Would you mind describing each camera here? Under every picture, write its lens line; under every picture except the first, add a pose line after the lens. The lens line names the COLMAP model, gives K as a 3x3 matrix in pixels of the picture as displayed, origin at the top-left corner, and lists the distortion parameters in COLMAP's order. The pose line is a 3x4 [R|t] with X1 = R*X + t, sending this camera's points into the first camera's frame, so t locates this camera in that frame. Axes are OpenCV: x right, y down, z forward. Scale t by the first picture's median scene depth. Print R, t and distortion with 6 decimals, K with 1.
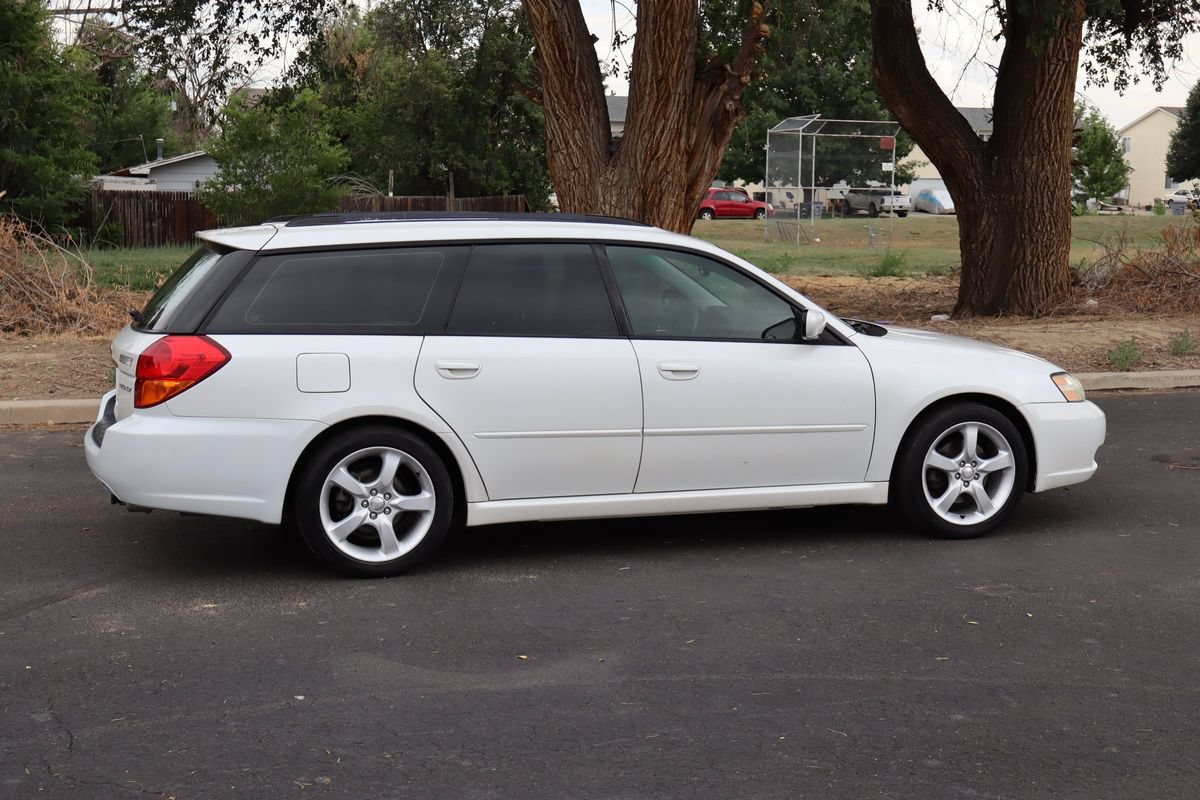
lens RADIAL K [[1652.4, 0, 599.6], [0, 1652.4, 417.3], [0, 0, 1]] dist [0.011065, -0.029881]
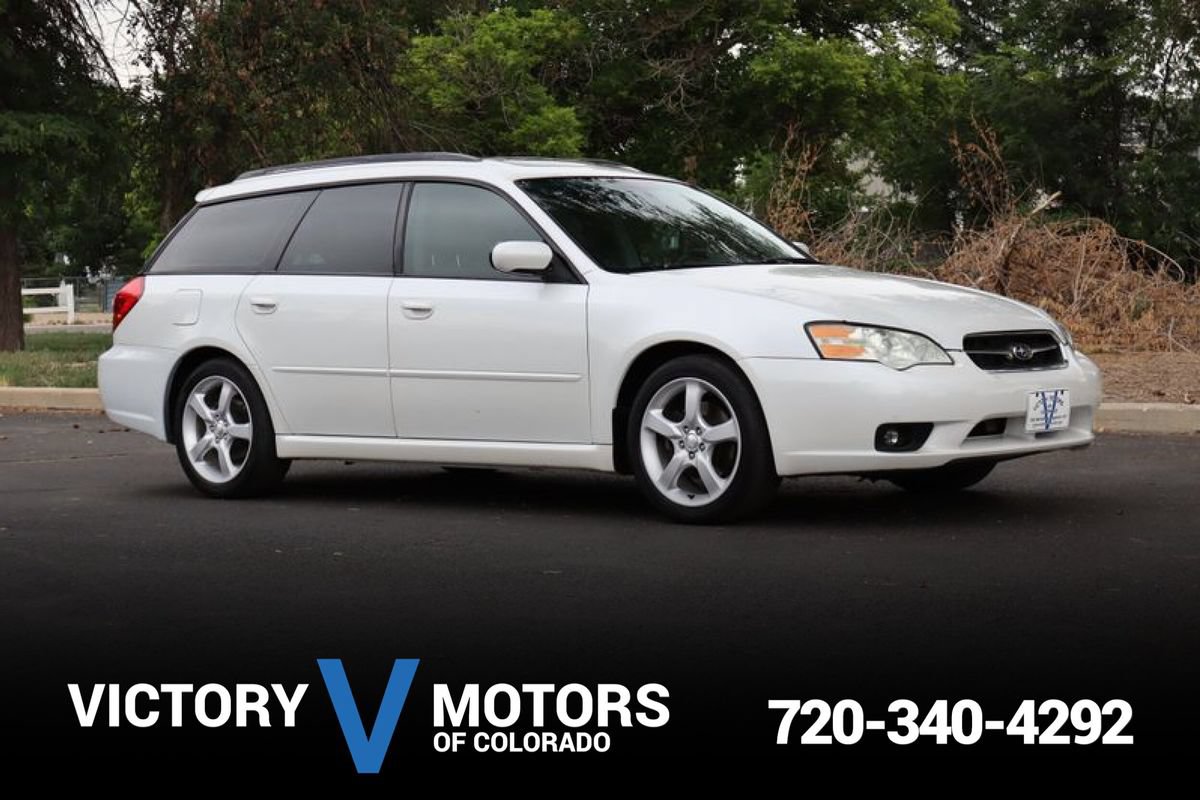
lens RADIAL K [[2370.5, 0, 600.0], [0, 2370.5, 400.0], [0, 0, 1]] dist [0.034441, 0.212514]
pose [[0.522799, 0.021487, -0.852185, 1.180629], [-0.084380, 0.996077, -0.026651, 0.047935], [0.848270, 0.085841, 0.522561, 0.356847]]
